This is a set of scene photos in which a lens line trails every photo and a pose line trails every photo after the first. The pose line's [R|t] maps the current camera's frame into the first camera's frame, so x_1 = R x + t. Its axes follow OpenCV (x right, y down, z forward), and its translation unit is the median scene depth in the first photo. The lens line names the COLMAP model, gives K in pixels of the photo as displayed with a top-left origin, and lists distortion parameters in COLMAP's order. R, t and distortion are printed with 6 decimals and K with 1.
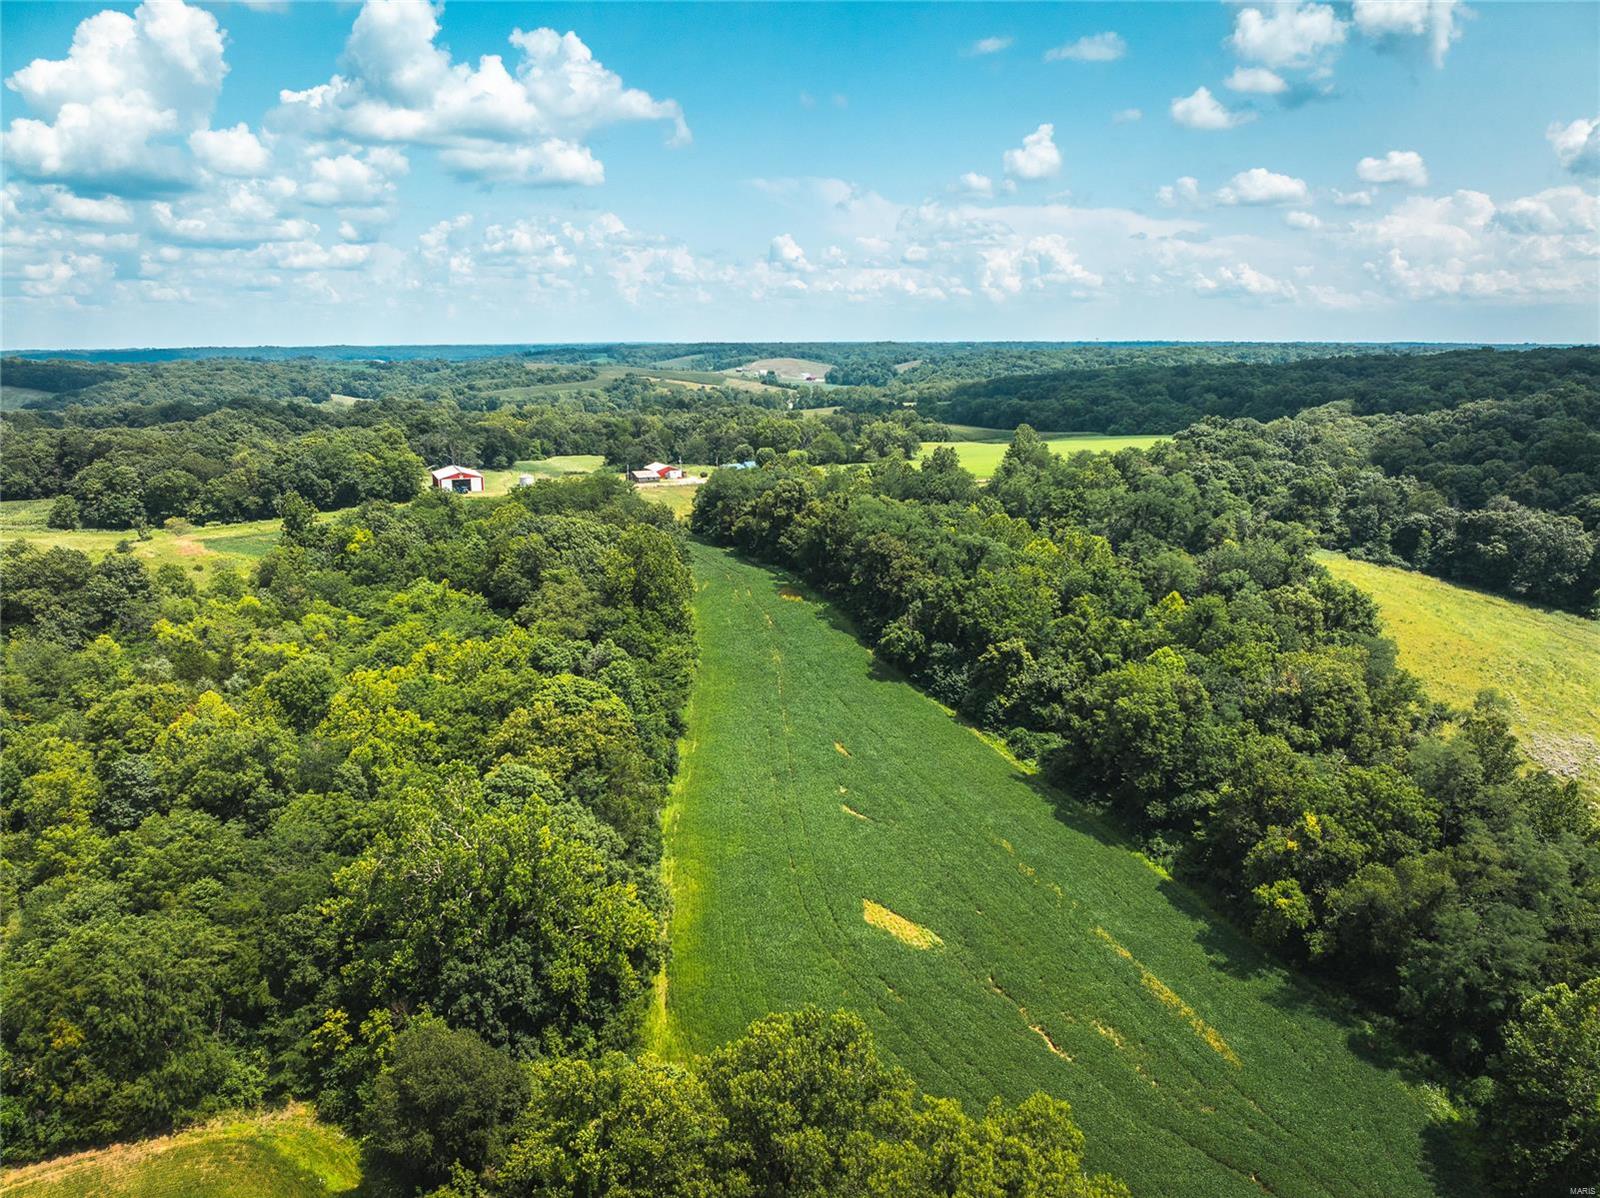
lens RADIAL K [[1131.4, 0, 806.7], [0, 1131.4, 596.9], [0, 0, 1]] dist [-0.041571, 0.006865]
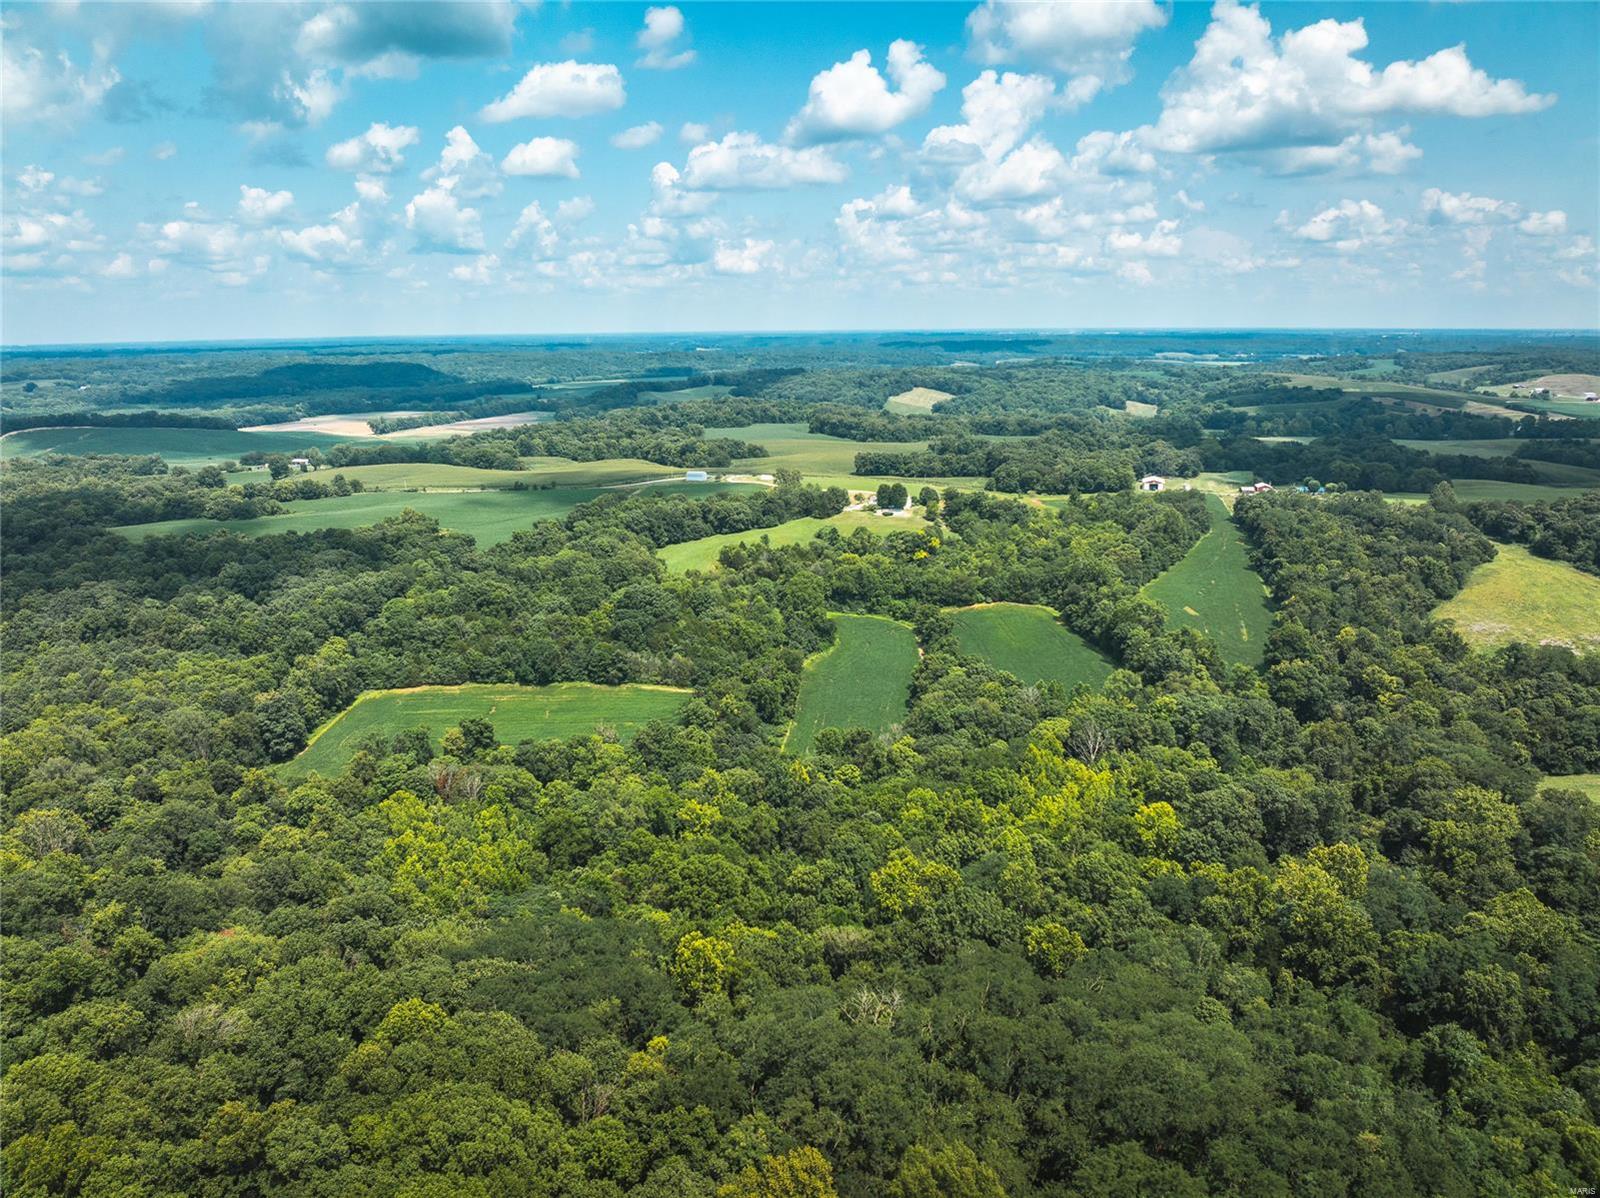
lens RADIAL K [[1131.4, 0, 806.7], [0, 1131.4, 596.9], [0, 0, 1]] dist [-0.041571, 0.006865]
pose [[0.775721, 0.145718, -0.614022, 0.926391], [-0.135291, 0.988754, 0.063729, 0.104574], [0.616403, 0.033635, 0.786712, -1.890861]]
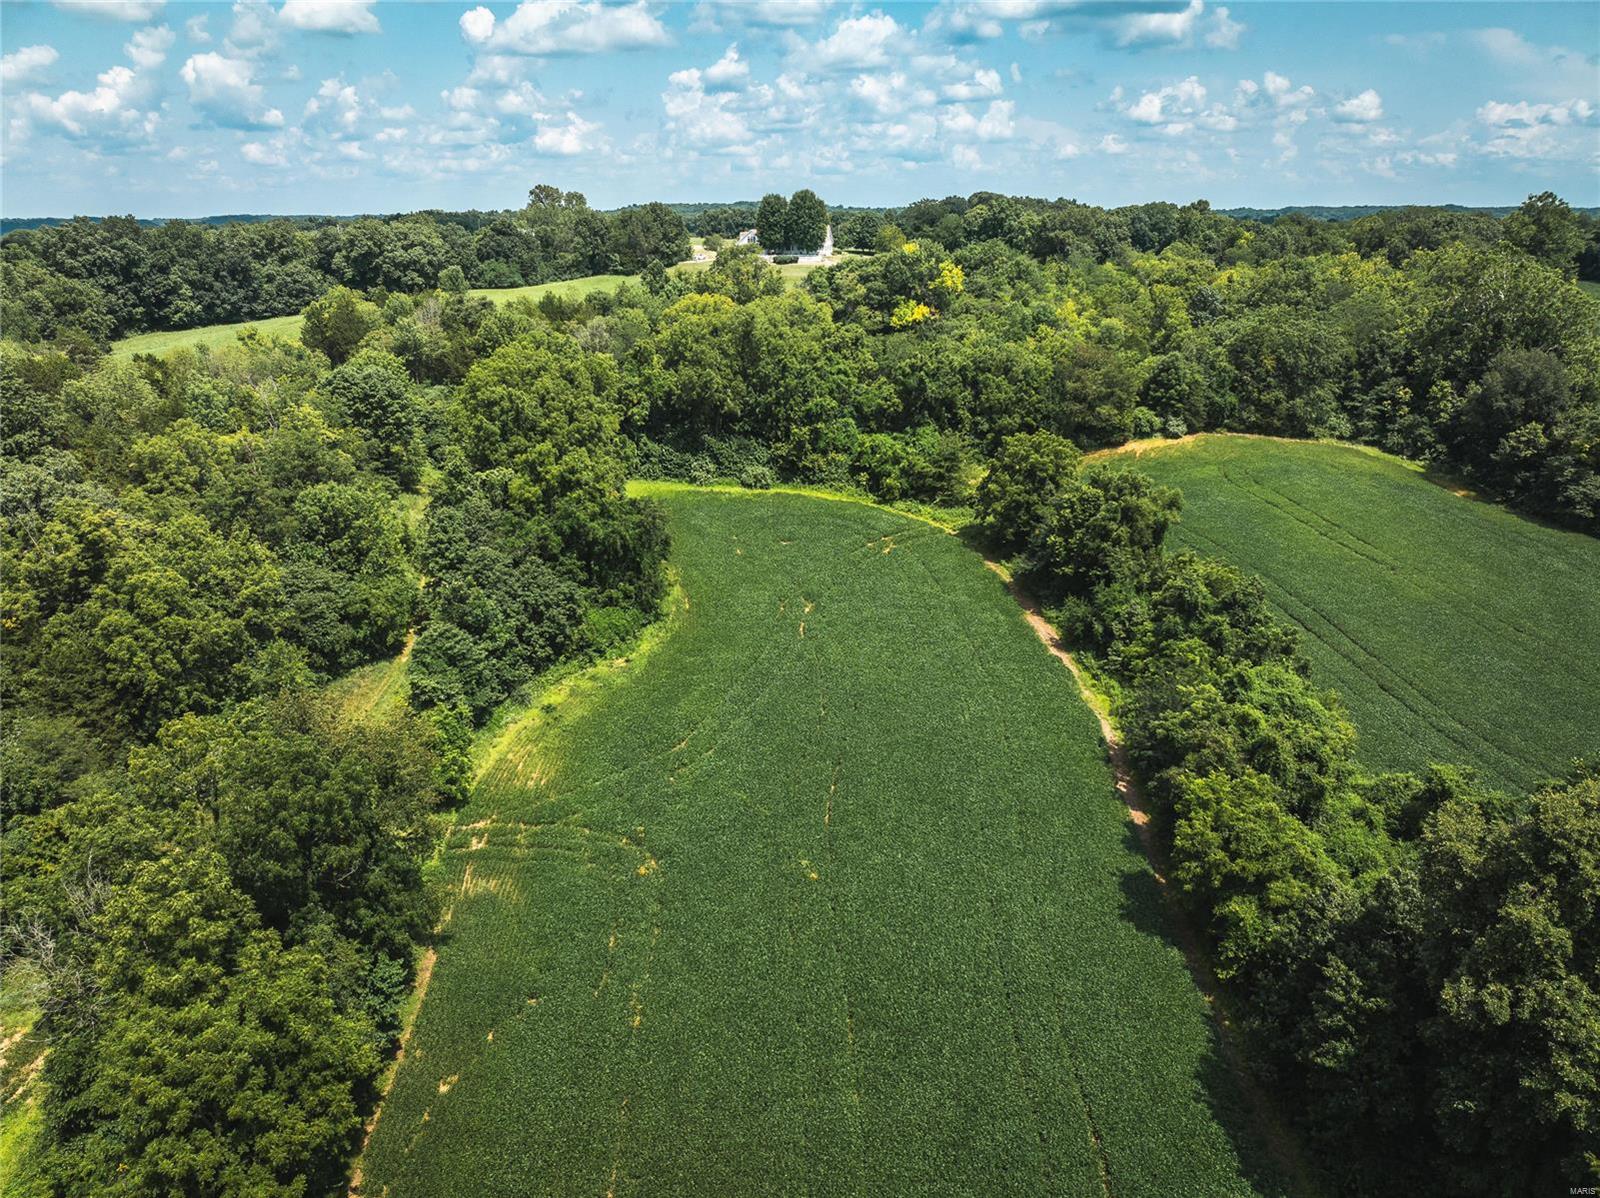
lens RADIAL K [[1131.4, 0, 806.7], [0, 1131.4, 596.9], [0, 0, 1]] dist [-0.041571, 0.006865]
pose [[0.857344, 0.163610, -0.488051, -0.152965], [-0.111035, 0.984602, 0.135018, 0.258770], [0.502626, -0.061566, 0.862309, -0.410394]]
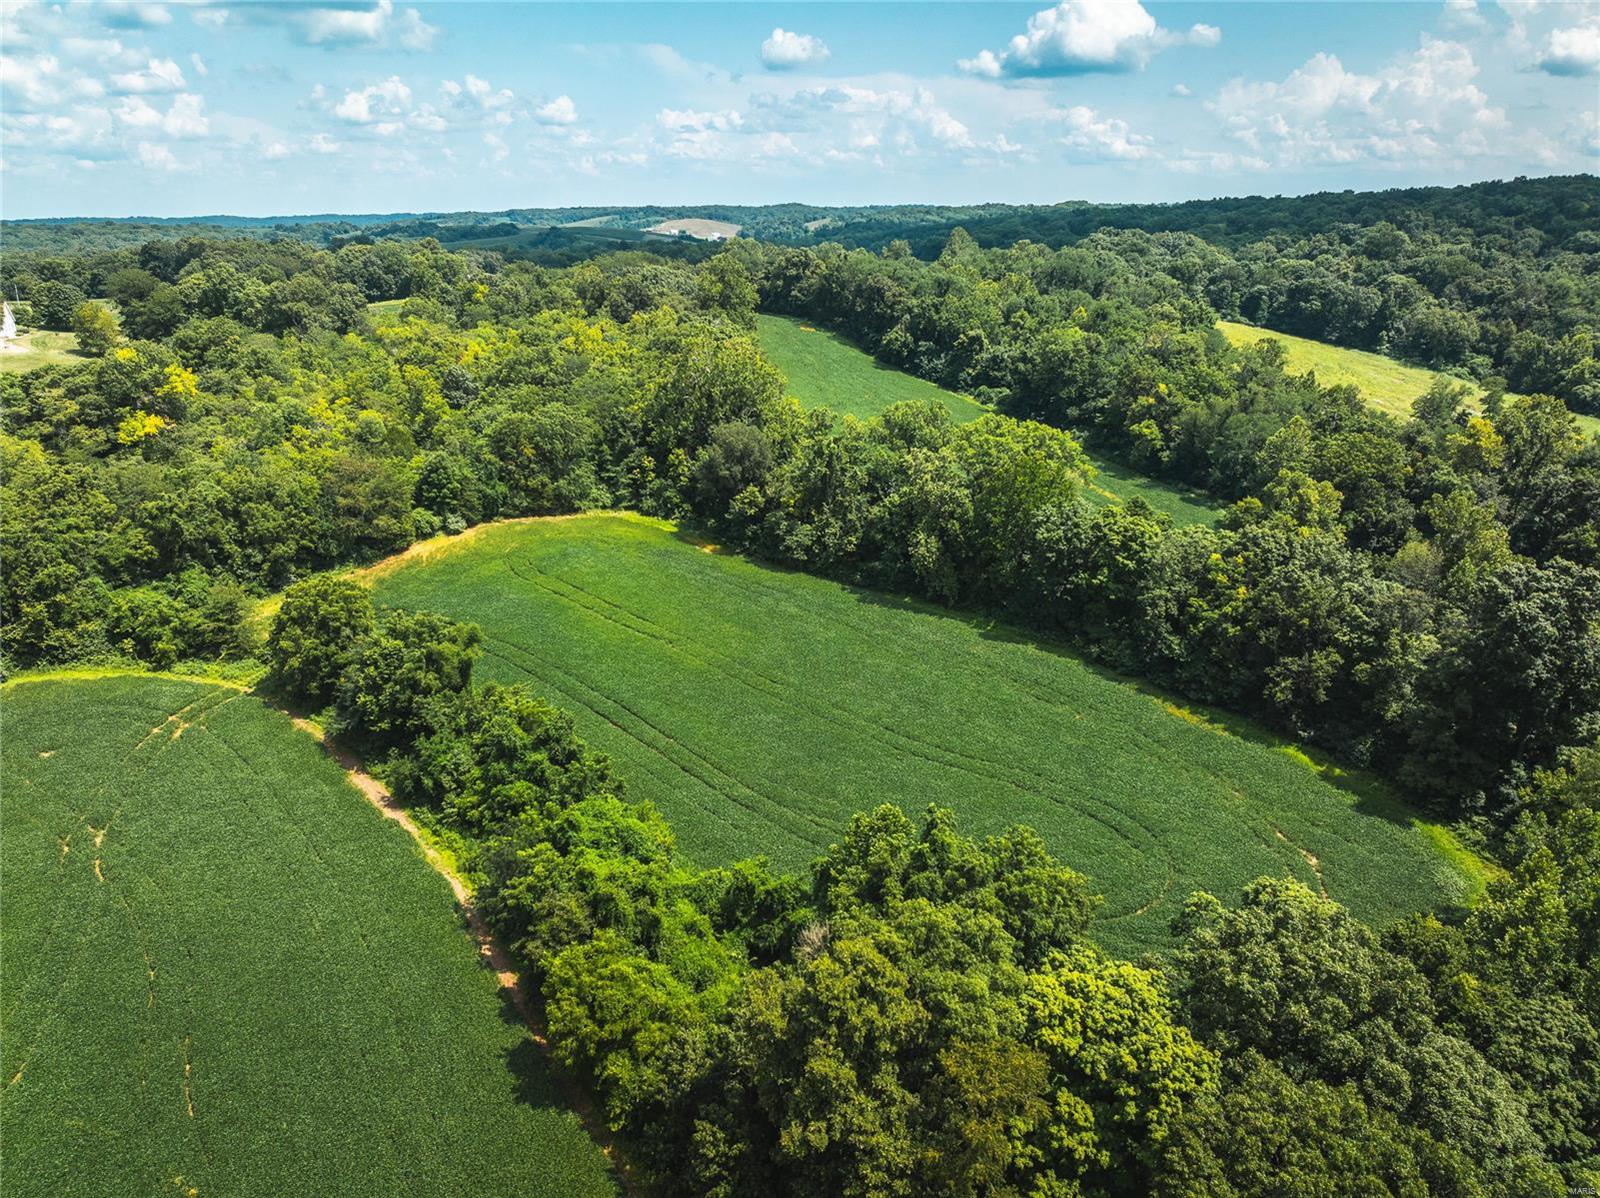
lens RADIAL K [[1131.4, 0, 806.7], [0, 1131.4, 596.9], [0, 0, 1]] dist [-0.041571, 0.006865]
pose [[0.995979, -0.032959, 0.083303, -0.152347], [0.023792, 0.993785, 0.108742, 0.190515], [-0.086369, -0.106323, 0.990574, -0.427008]]
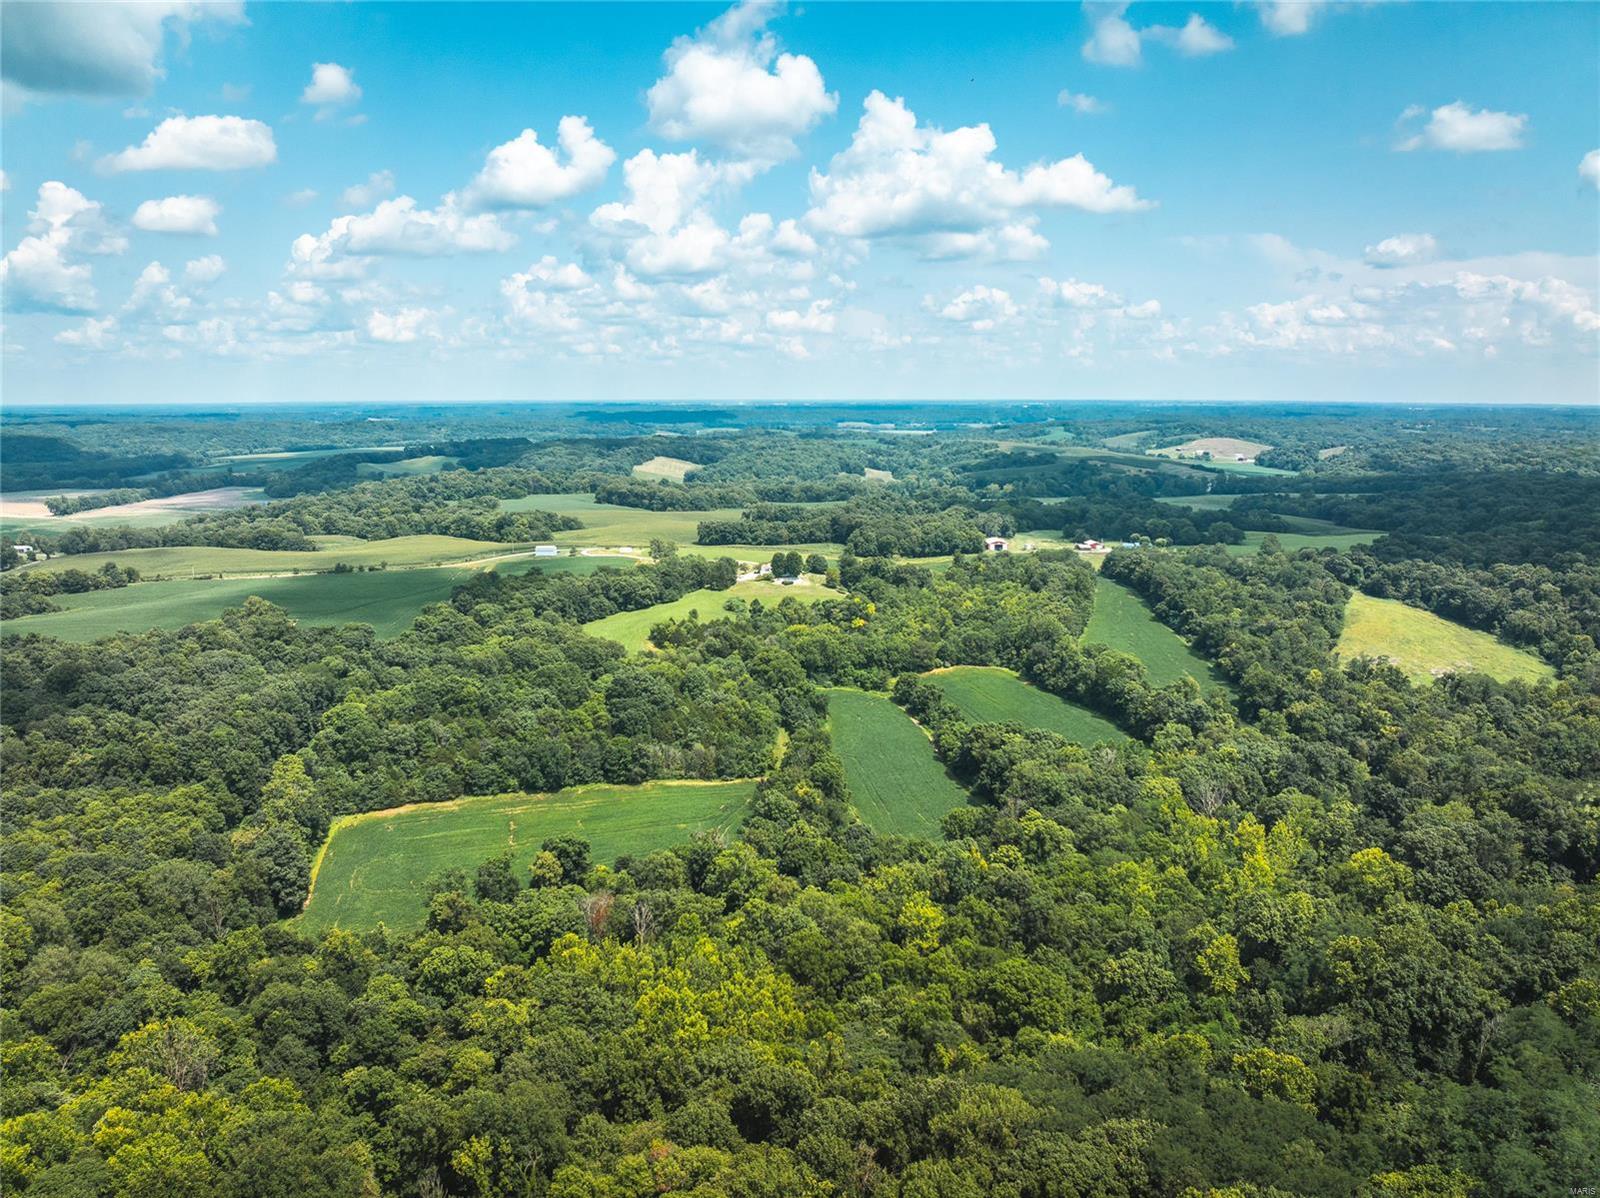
lens RADIAL K [[1131.4, 0, 806.7], [0, 1131.4, 596.9], [0, 0, 1]] dist [-0.041571, 0.006865]
pose [[0.924740, 0.071029, -0.373913, 0.319073], [-0.088143, 0.995690, -0.028846, 0.169431], [0.370253, 0.059633, 0.927015, -2.107104]]
